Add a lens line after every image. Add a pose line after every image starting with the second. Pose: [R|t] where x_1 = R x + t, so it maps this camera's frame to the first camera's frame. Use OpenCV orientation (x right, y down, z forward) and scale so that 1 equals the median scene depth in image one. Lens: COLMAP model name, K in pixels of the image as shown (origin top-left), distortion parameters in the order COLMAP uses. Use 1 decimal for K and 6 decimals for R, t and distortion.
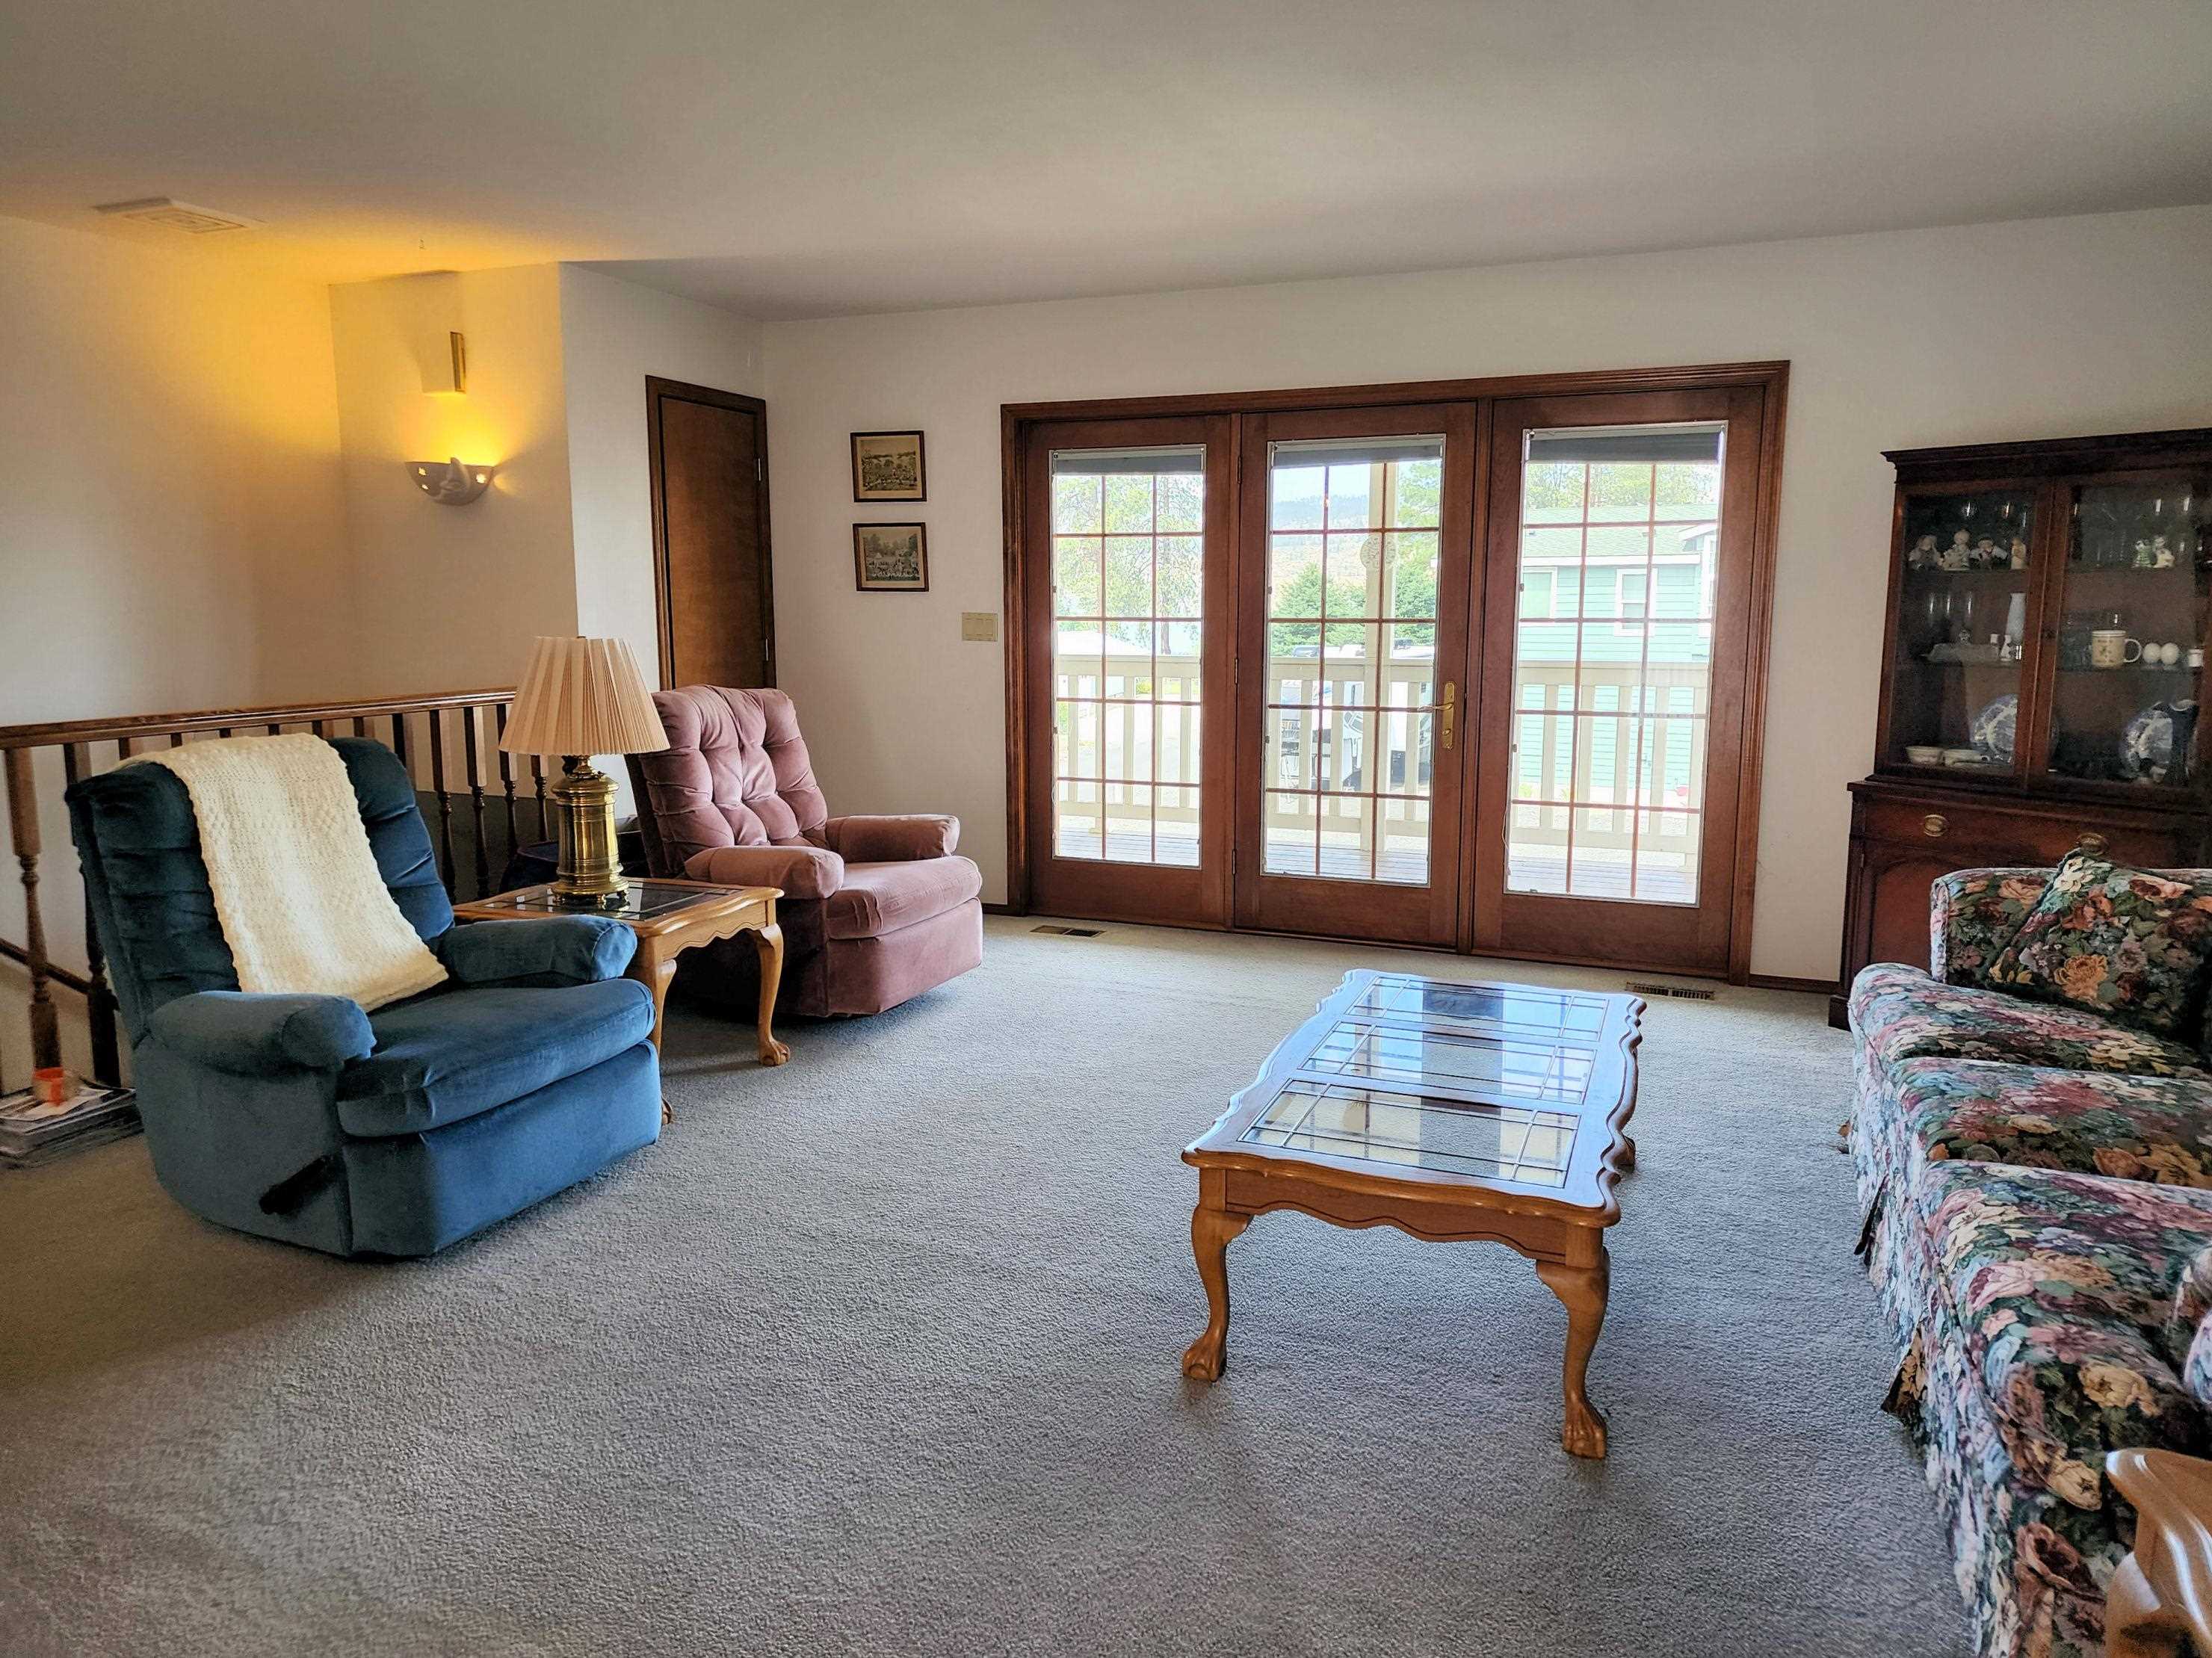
lens RADIAL K [[1496.6, 0, 1106.0], [0, 1496.6, 829.0], [0, 0, 1]] dist [0.069246, -0.062057]
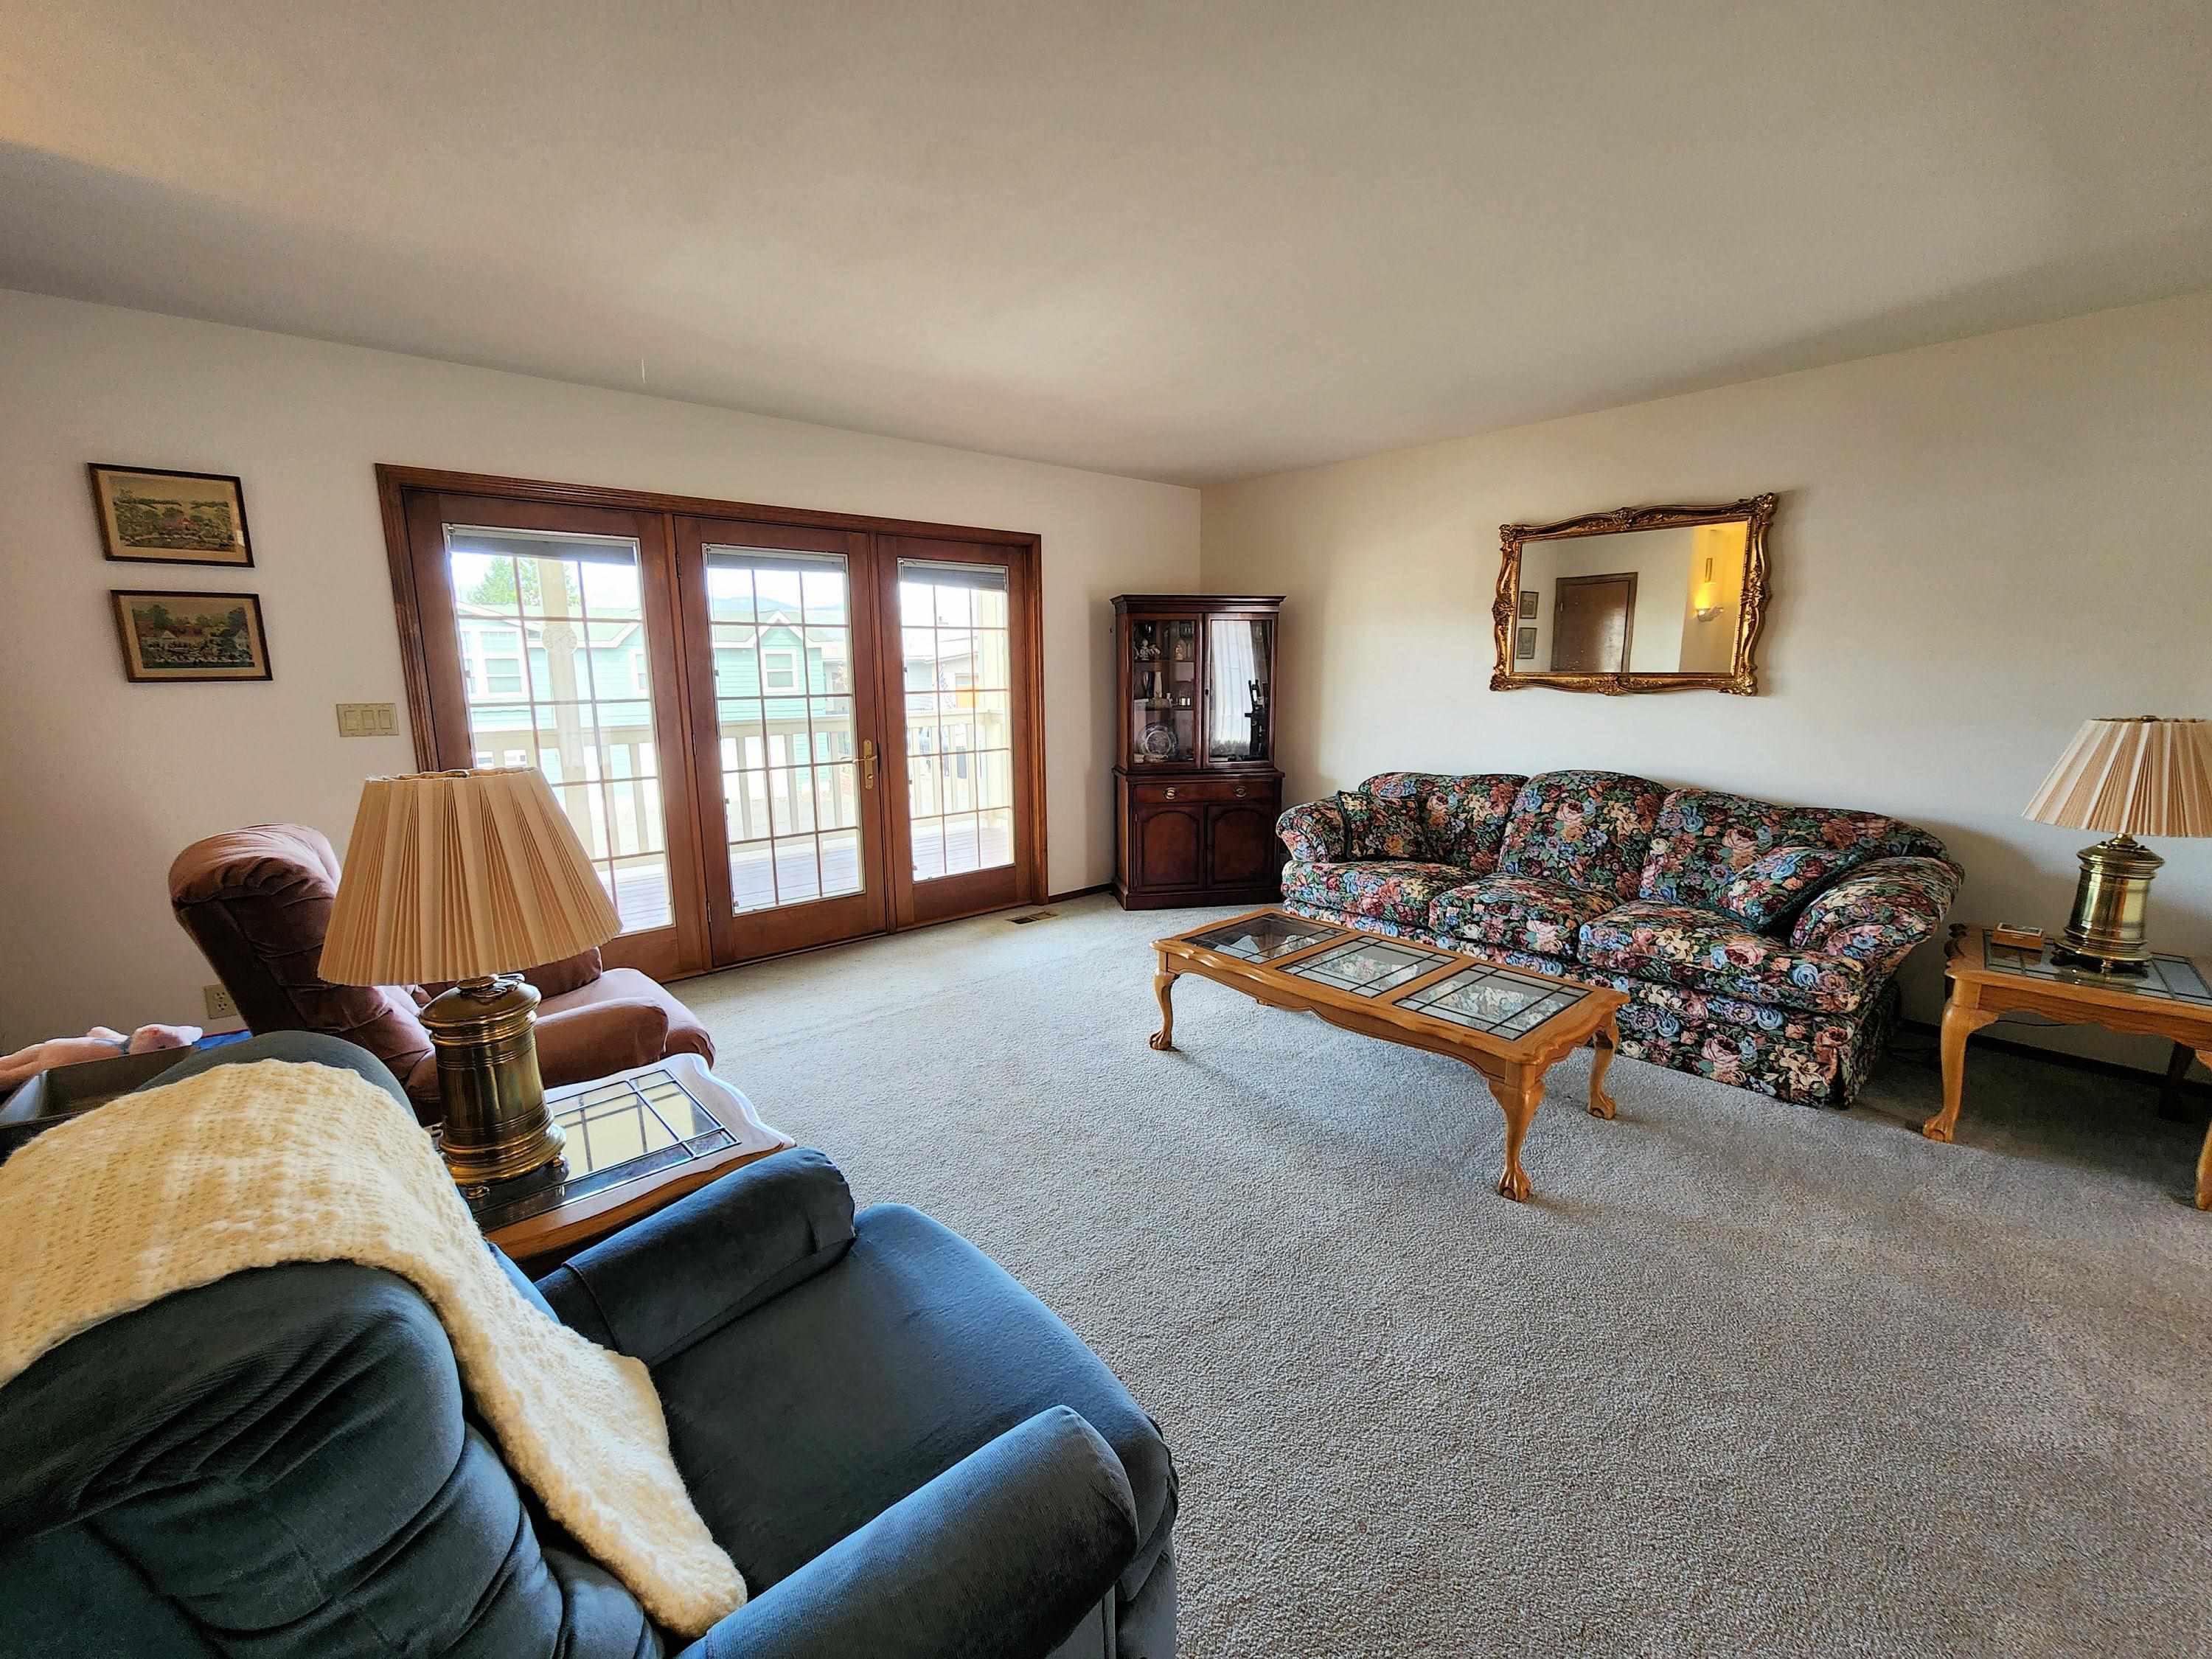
lens RADIAL K [[907.8, 0, 1106.0], [0, 907.8, 829.5], [0, 0, 1]] dist [0.001312, -0.006499]
pose [[0.442382, -0.164211, 0.881665, -0.399221], [0.146773, 0.983095, 0.109459, -0.074244], [-0.884735, 0.080982, 0.459006, 0.429955]]
